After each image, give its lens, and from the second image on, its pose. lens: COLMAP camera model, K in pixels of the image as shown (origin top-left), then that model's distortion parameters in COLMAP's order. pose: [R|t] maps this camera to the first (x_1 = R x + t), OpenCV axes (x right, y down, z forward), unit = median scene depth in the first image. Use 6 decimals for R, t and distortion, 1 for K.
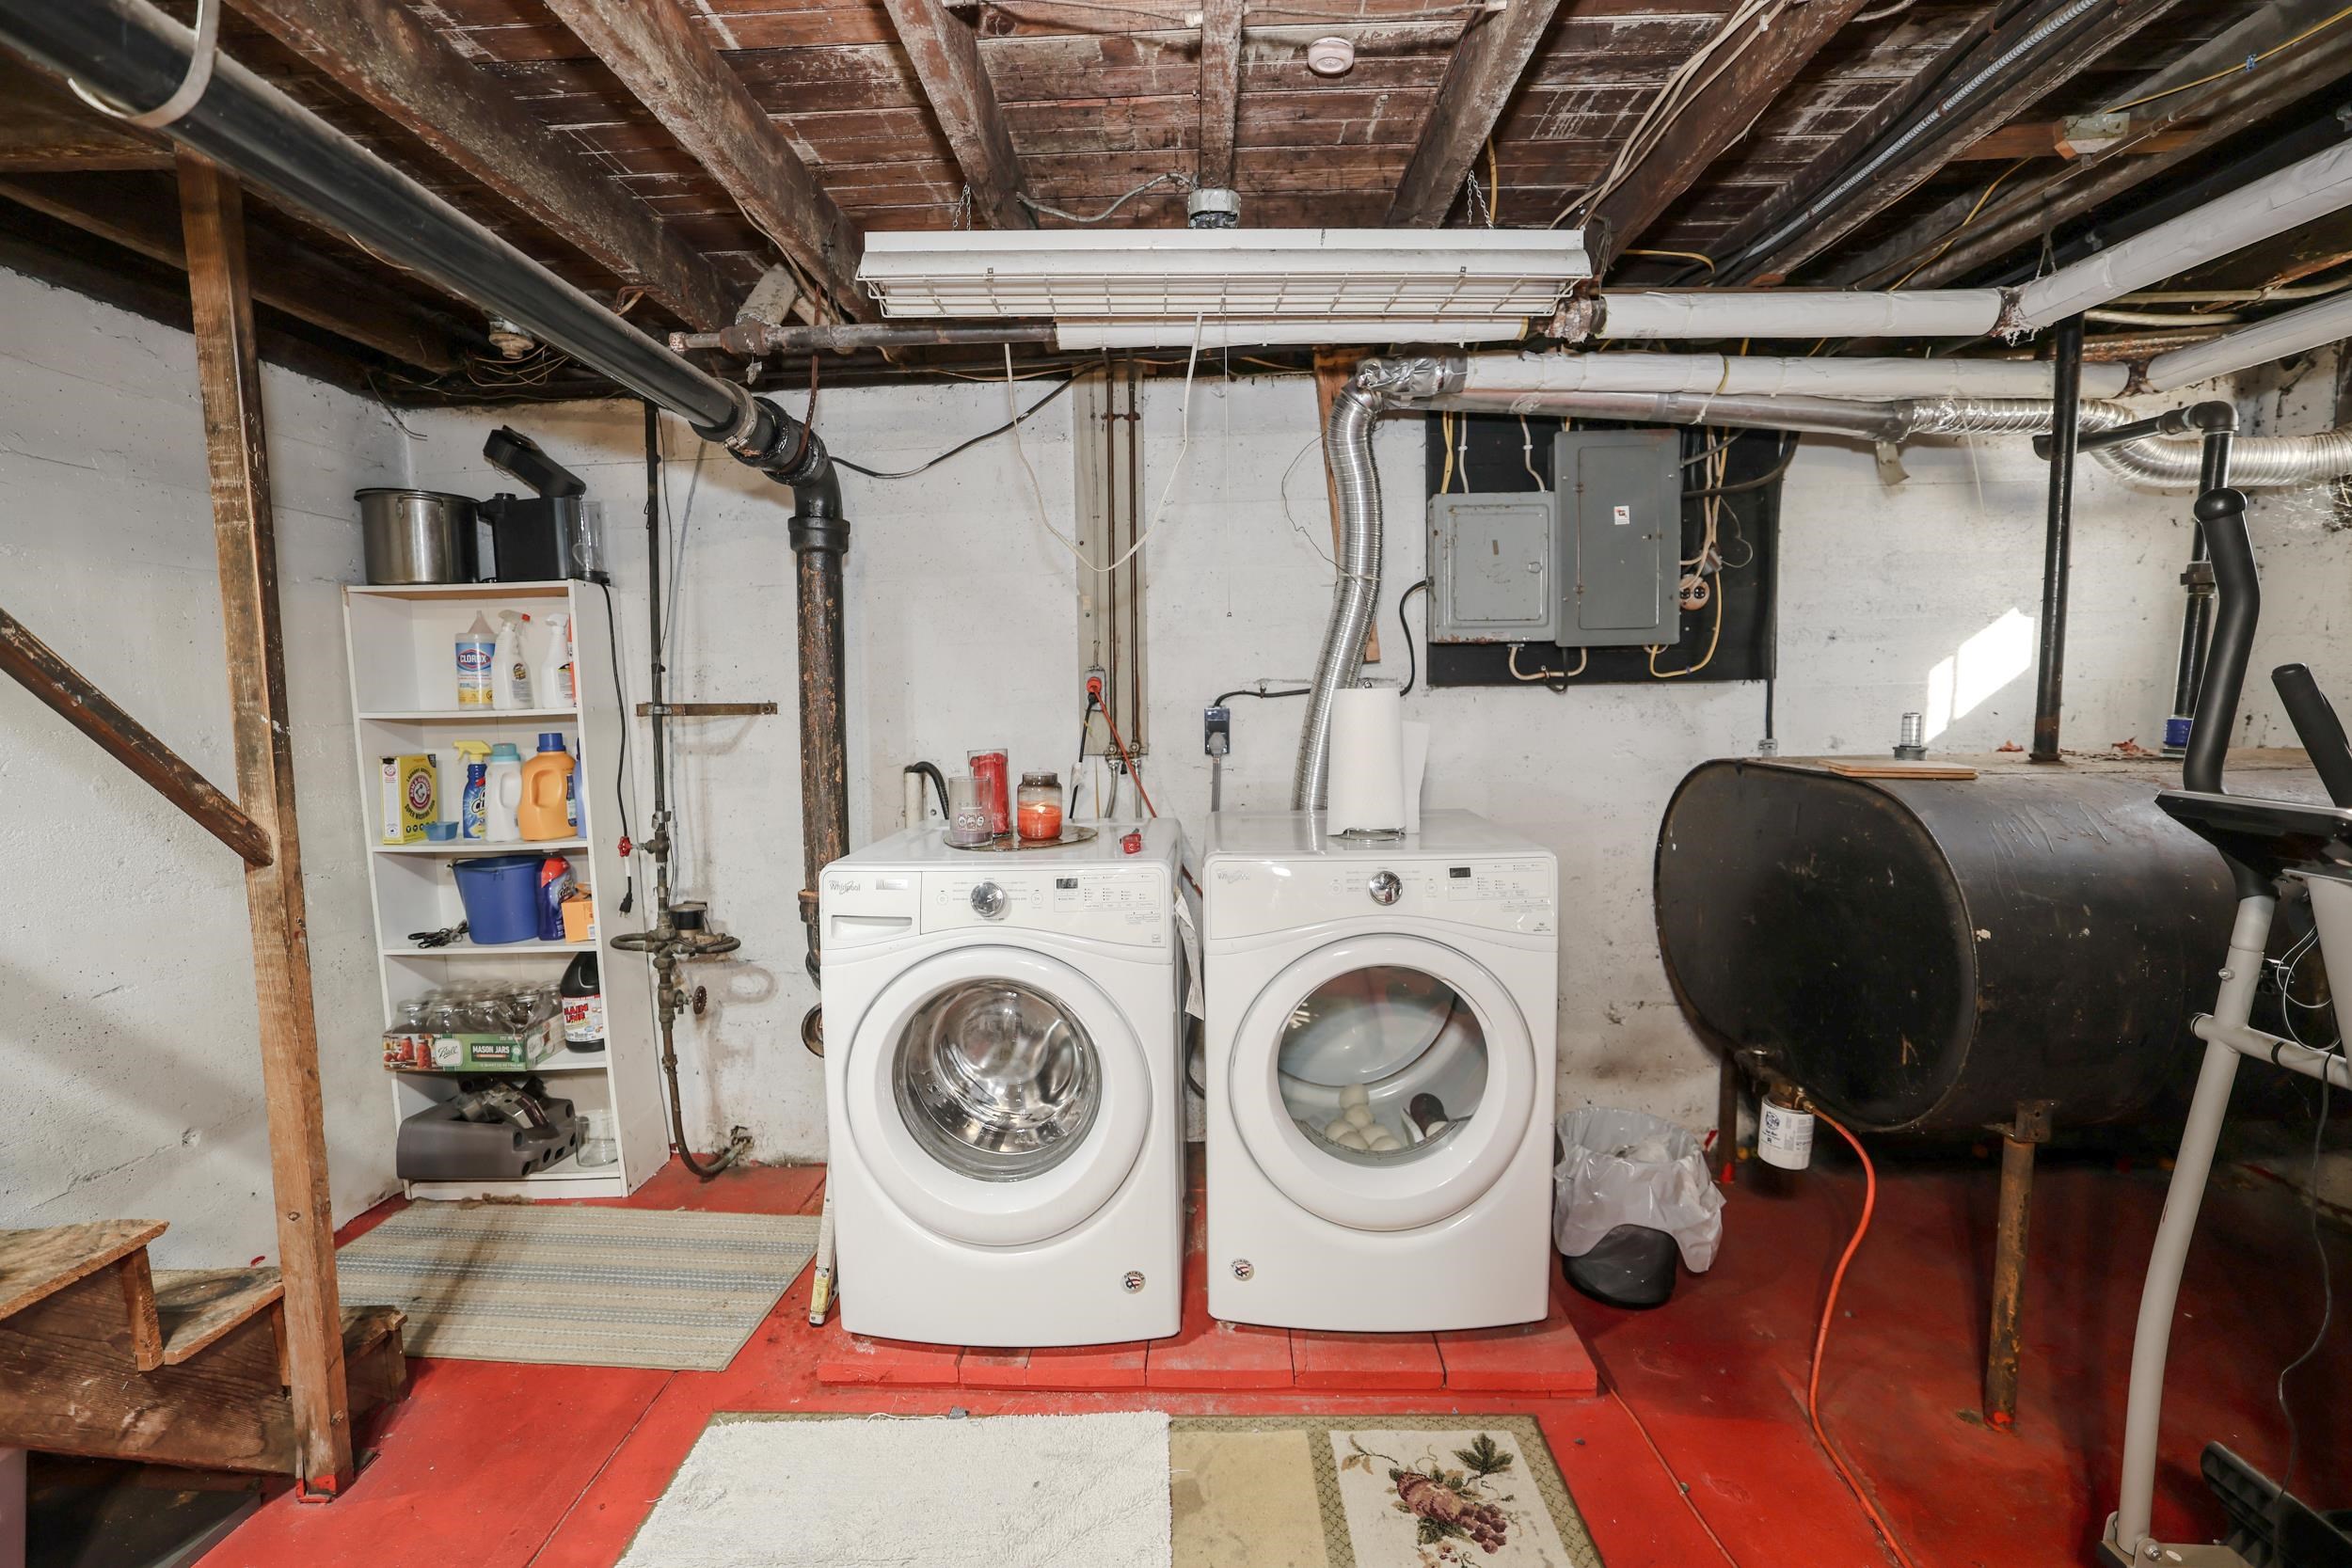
lens RADIAL K [[1024.4, 0, 1174.2], [0, 1024.4, 786.4], [0, 0, 1]] dist [-0.022802, 0.006821]
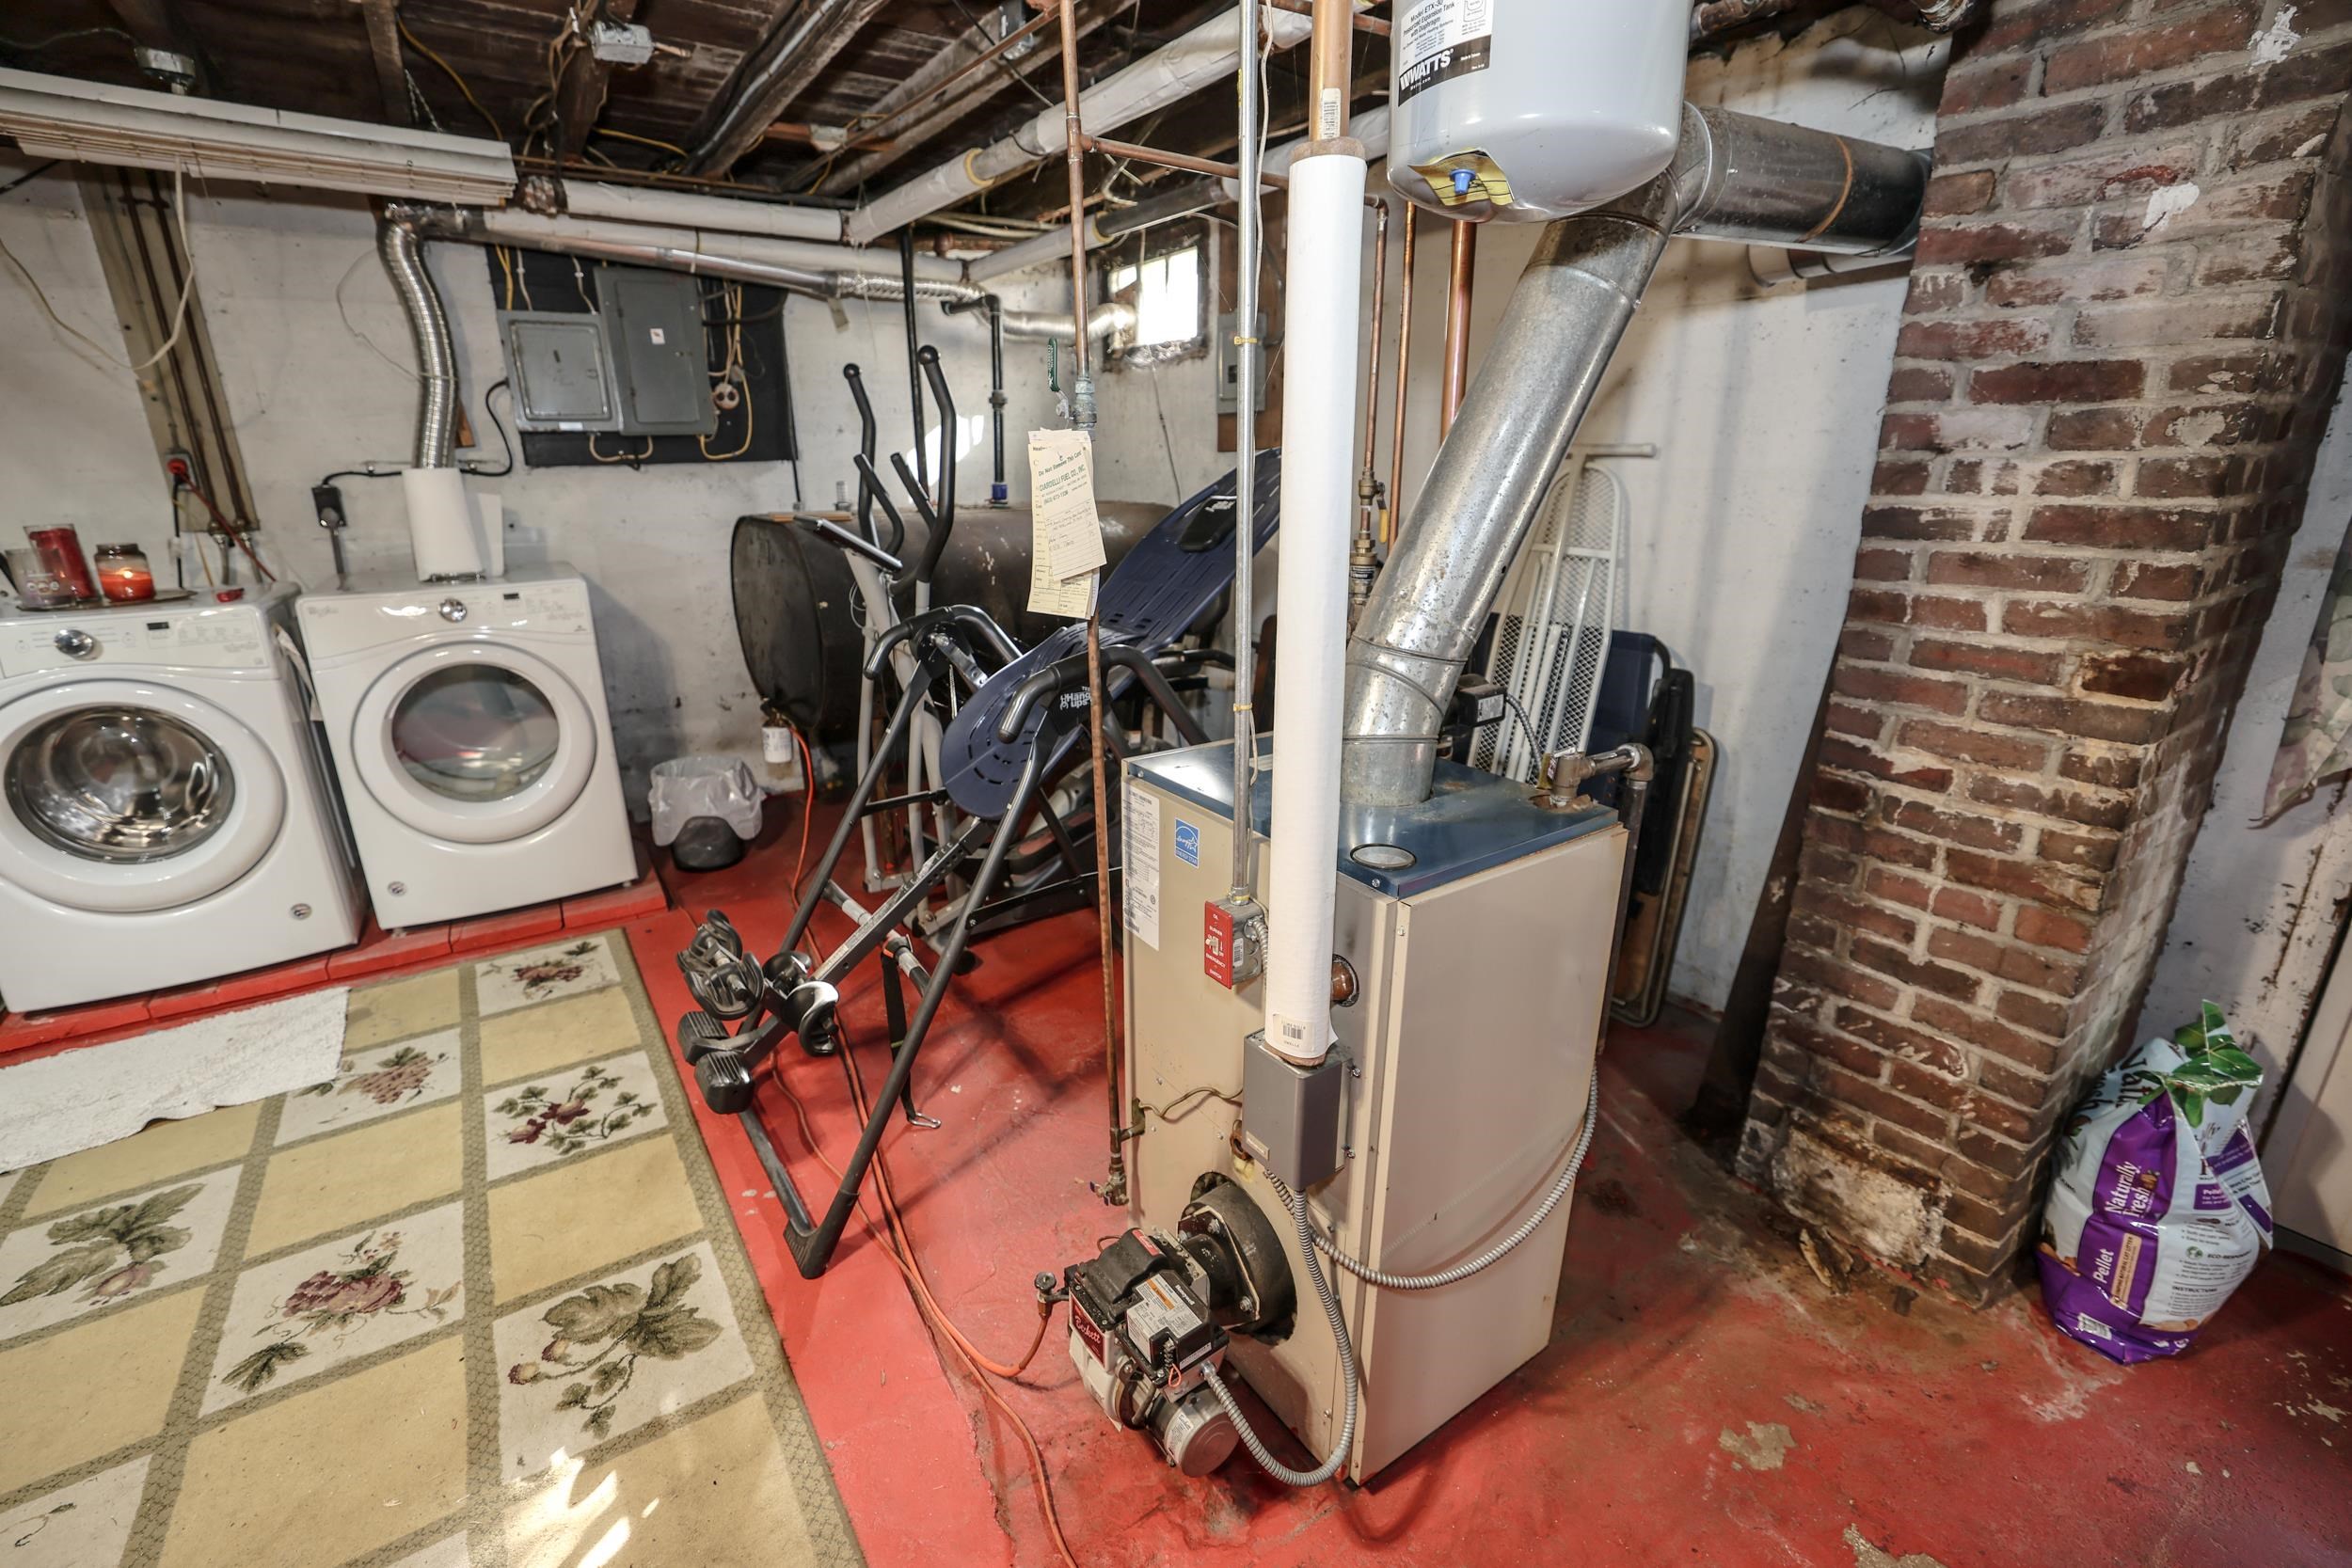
lens RADIAL K [[1024.4, 0, 1183.0], [0, 1024.4, 781.7], [0, 0, 1]] dist [-0.022802, 0.006821]
pose [[0.821287, -0.165684, 0.545927, 0.202135], [0.052839, 0.974879, 0.216377, 0.069386], [-0.568063, -0.148862, 0.809410, -0.693653]]
